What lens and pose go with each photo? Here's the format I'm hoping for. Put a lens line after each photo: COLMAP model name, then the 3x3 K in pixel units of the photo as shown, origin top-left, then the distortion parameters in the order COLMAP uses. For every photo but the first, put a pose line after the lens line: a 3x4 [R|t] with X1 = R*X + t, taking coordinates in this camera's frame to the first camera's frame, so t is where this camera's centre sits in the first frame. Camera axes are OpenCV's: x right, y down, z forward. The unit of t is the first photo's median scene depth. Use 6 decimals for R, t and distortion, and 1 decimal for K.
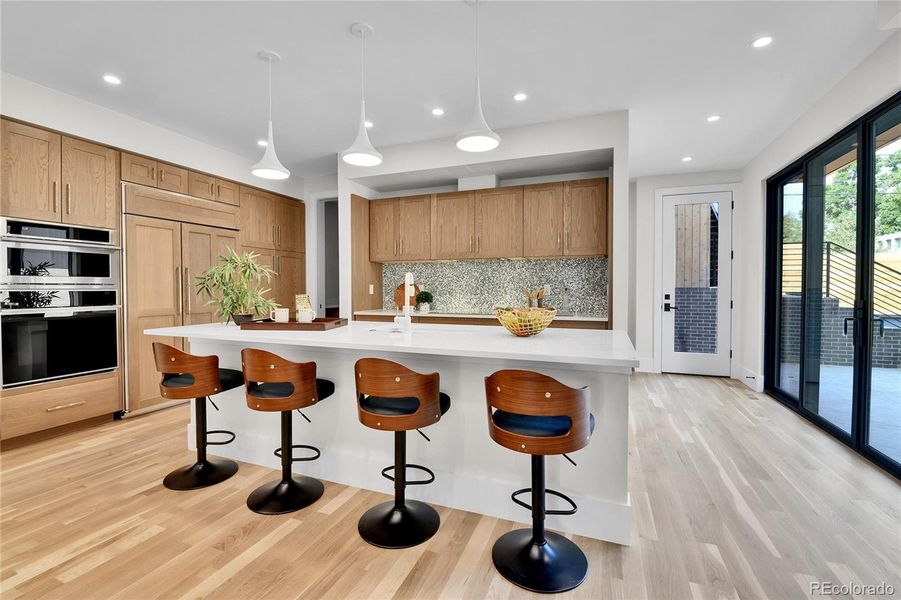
lens RADIAL K [[390.6, 0, 450.7], [0, 390.6, 294.9], [0, 0, 1]] dist [-0.002199, -0.010489]
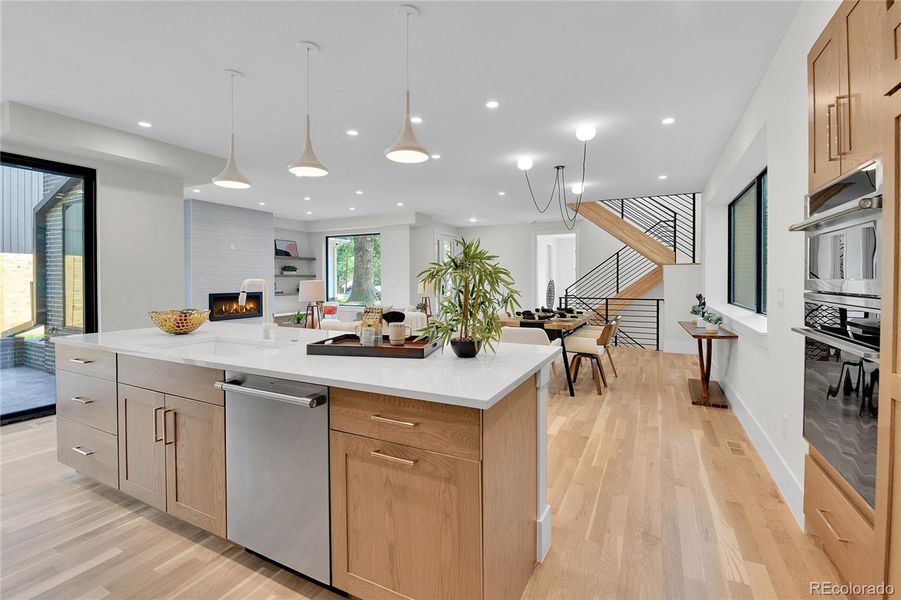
lens RADIAL K [[397.0, 0, 448.3], [0, 397.0, 278.8], [0, 0, 1]] dist [-0.002262, -0.000194]
pose [[-0.994631, 0.002871, 0.103445, -0.391536], [0.004761, 0.999826, 0.018030, -0.042772], [-0.103376, 0.018426, -0.994472, 1.148622]]
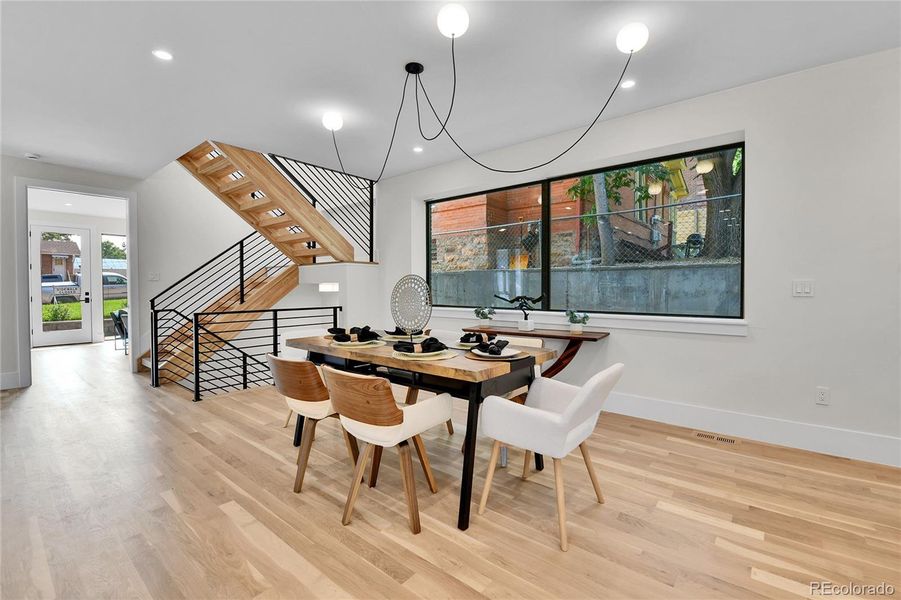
lens RADIAL K [[402.5, 0, 462.9], [0, 402.5, 291.9], [0, 0, 1]] dist [-0.014485, -0.000860]
pose [[-0.312775, 0.015346, -0.949703, 0.016391], [-0.013791, 0.999691, 0.020696, -0.002544], [0.949727, 0.019571, -0.312467, 0.170256]]
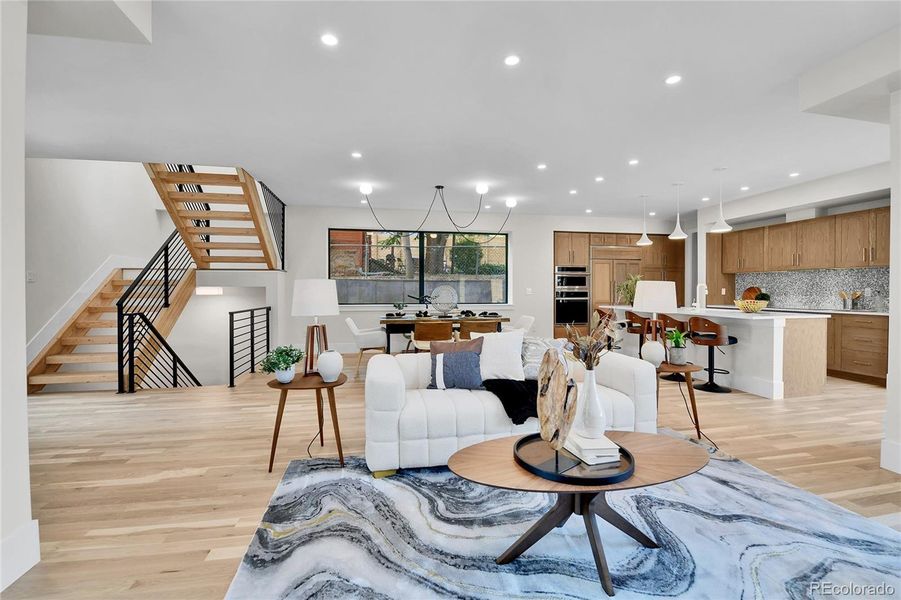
lens RADIAL K [[390.6, 0, 450.7], [0, 390.6, 294.9], [0, 0, 1]] dist [-0.002199, -0.010489]
pose [[0.530987, 0.011108, -0.847307, 0.603173], [-0.016956, 0.999853, 0.002483, 0.015194], [0.847210, 0.013049, 0.531097, -0.822584]]
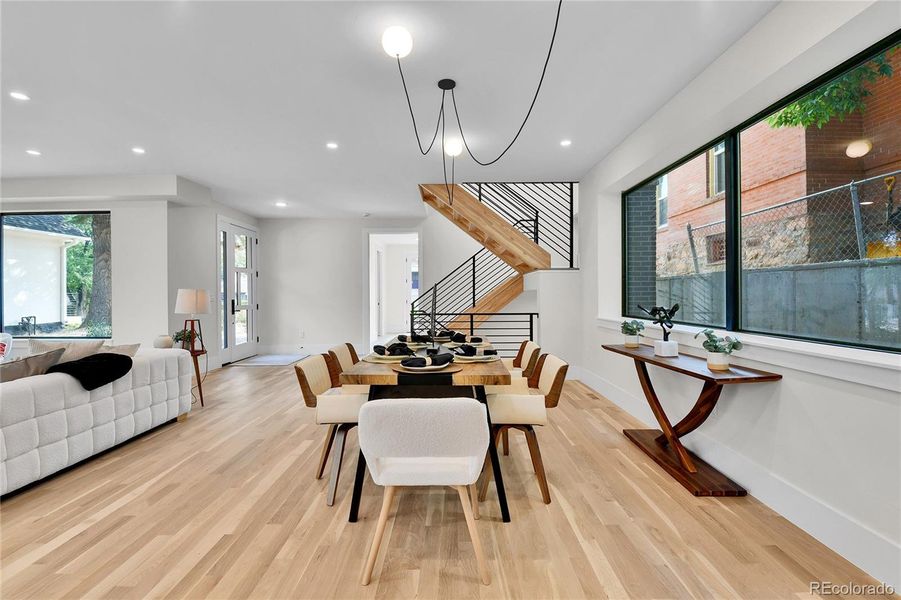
lens RADIAL K [[398.2, 0, 439.3], [0, 398.2, 293.0], [0, 0, 1]] dist [-0.011050, -0.000352]
pose [[-0.942893, 0.006424, -0.333034, -0.363017], [0.001611, 0.999890, 0.014728, -0.009737], [0.333092, 0.013351, -0.942800, 0.532835]]
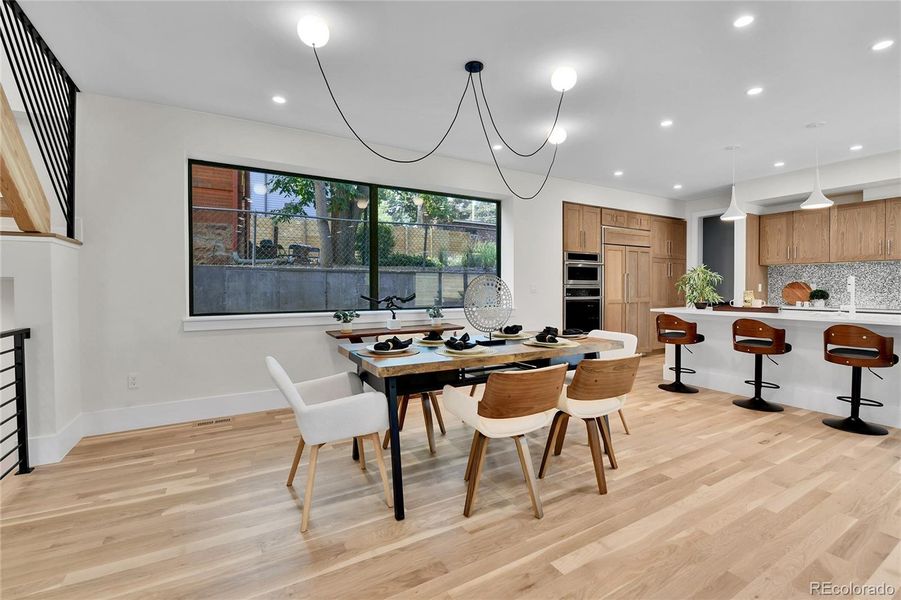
lens RADIAL K [[390.6, 0, 450.7], [0, 390.6, 294.9], [0, 0, 1]] dist [-0.002199, -0.010489]
pose [[0.776482, 0.013390, -0.629997, -0.218729], [-0.011849, 0.999908, 0.006648, 0.013436], [0.630028, 0.002302, 0.776569, -0.652408]]
